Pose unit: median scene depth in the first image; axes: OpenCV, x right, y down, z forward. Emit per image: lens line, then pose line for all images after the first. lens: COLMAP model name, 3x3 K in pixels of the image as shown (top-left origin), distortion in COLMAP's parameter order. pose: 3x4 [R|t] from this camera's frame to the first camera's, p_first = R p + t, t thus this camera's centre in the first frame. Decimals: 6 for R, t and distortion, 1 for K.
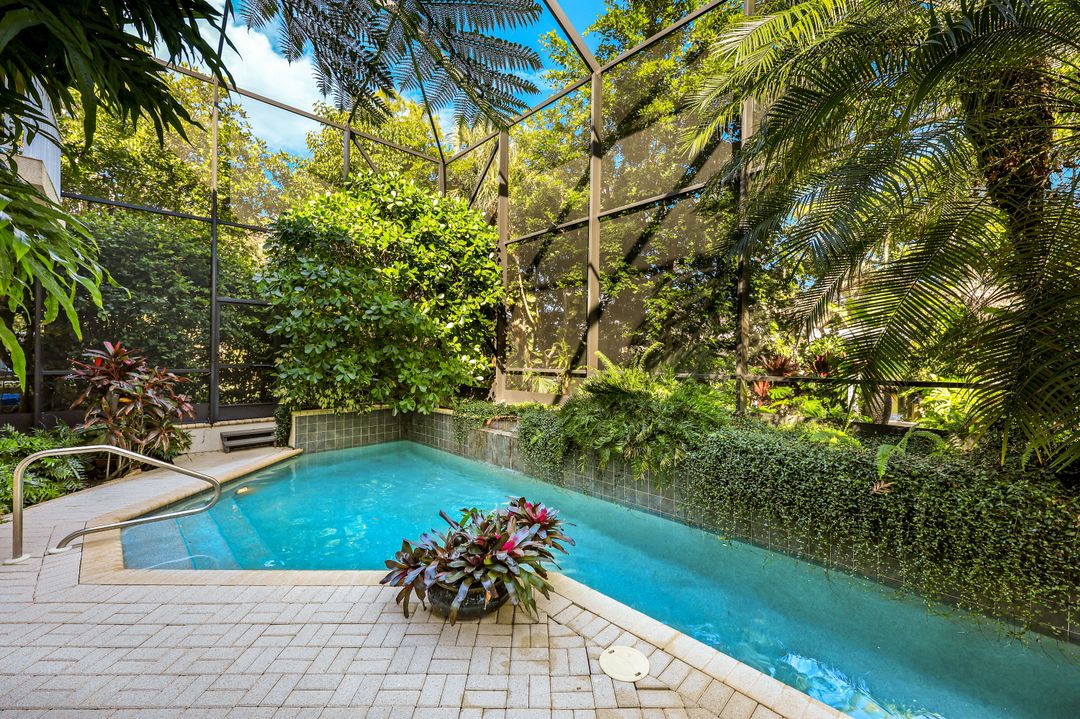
lens RADIAL K [[433.8, 0, 538.2], [0, 433.8, 358.8], [0, 0, 1]] dist [-0.000192, -0.000670]
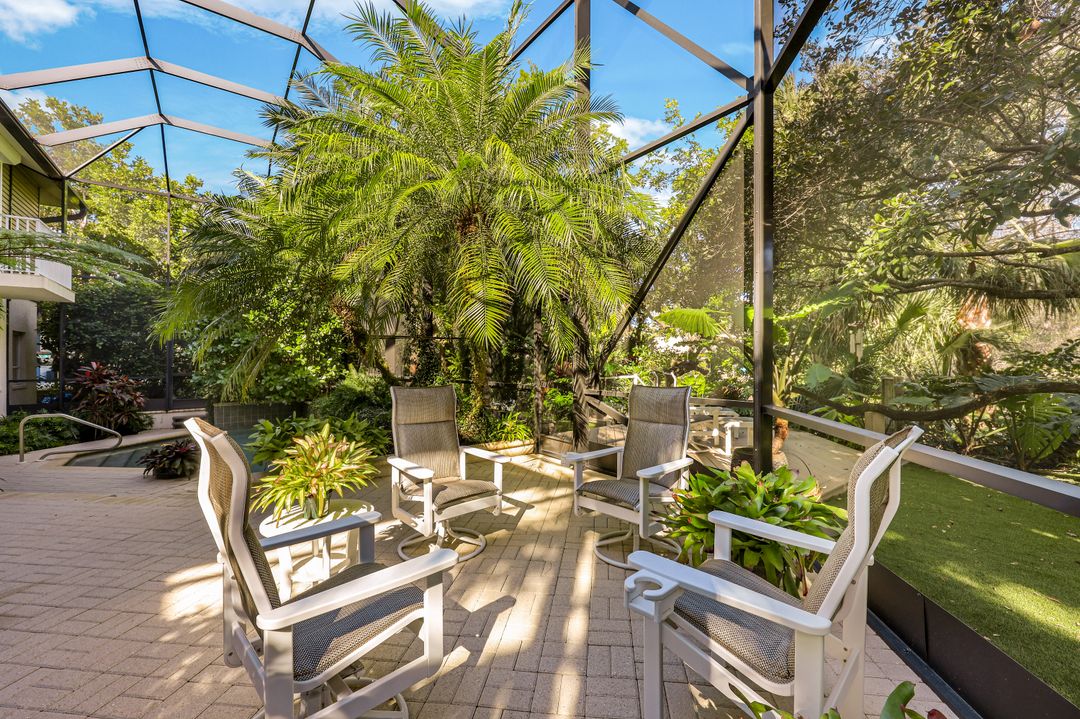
lens RADIAL K [[433.8, 0, 544.5], [0, 433.8, 360.2], [0, 0, 1]] dist [-0.000192, -0.000670]
pose [[0.993694, -0.011348, -0.111552, 0.826015], [0.011226, 0.999936, -0.001721, -0.018743], [0.111564, 0.000458, 0.993757, -0.439211]]
